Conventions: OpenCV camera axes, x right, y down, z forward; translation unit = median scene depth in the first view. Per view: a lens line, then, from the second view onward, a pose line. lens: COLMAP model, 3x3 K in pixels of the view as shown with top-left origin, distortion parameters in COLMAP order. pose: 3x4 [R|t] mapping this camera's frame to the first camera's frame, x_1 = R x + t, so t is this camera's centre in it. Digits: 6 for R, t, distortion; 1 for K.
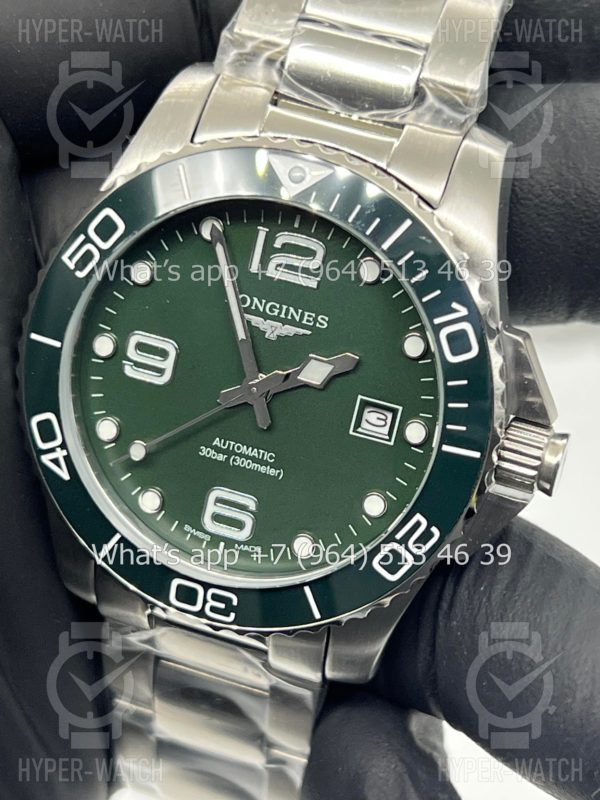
lens RADIAL K [[1850.6, 0, 300.0], [0, 1850.6, 400.0], [0, 0, 1]] dist [0.219677, -0.637165]
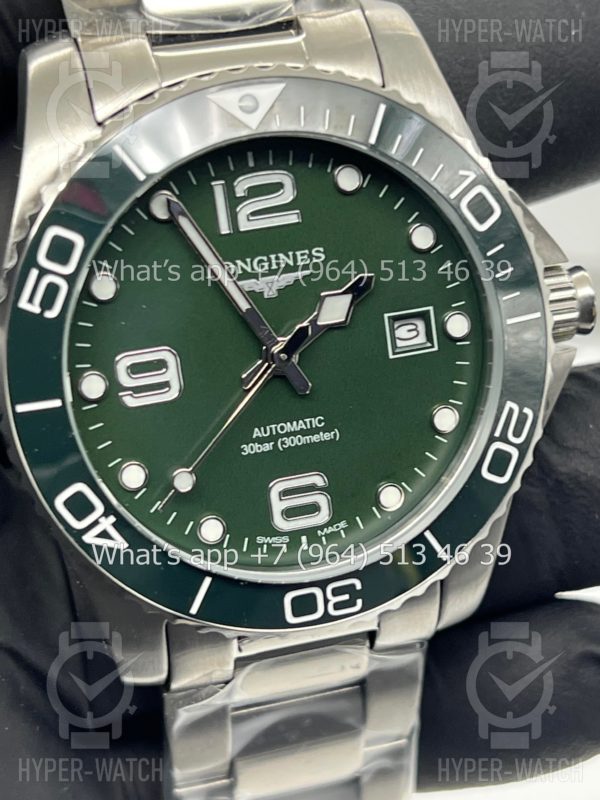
lens RADIAL K [[1850.6, 0, 300.0], [0, 1850.6, 400.0], [0, 0, 1]] dist [0.219677, -0.637165]
pose [[0.820392, -0.406879, 0.401753, -0.377293], [0.414759, 0.907100, 0.071724, -0.046016], [-0.393614, 0.107789, 0.912935, 0.198936]]
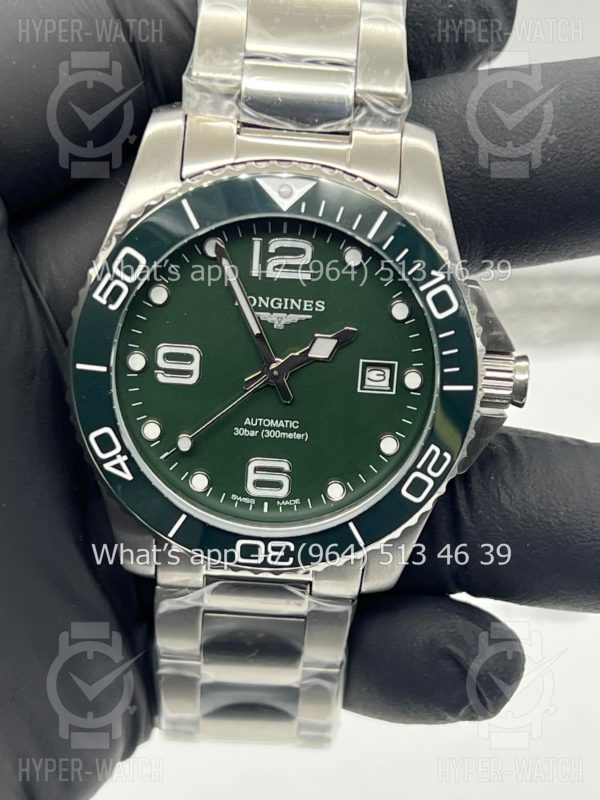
lens RADIAL K [[1850.6, 0, 300.0], [0, 1850.6, 400.0], [0, 0, 1]] dist [0.219677, -0.637165]
pose [[0.954809, -0.209216, 0.211111, -0.265257], [0.197341, 0.977379, 0.076077, -0.076023], [-0.222252, -0.030978, 0.974497, -0.170627]]
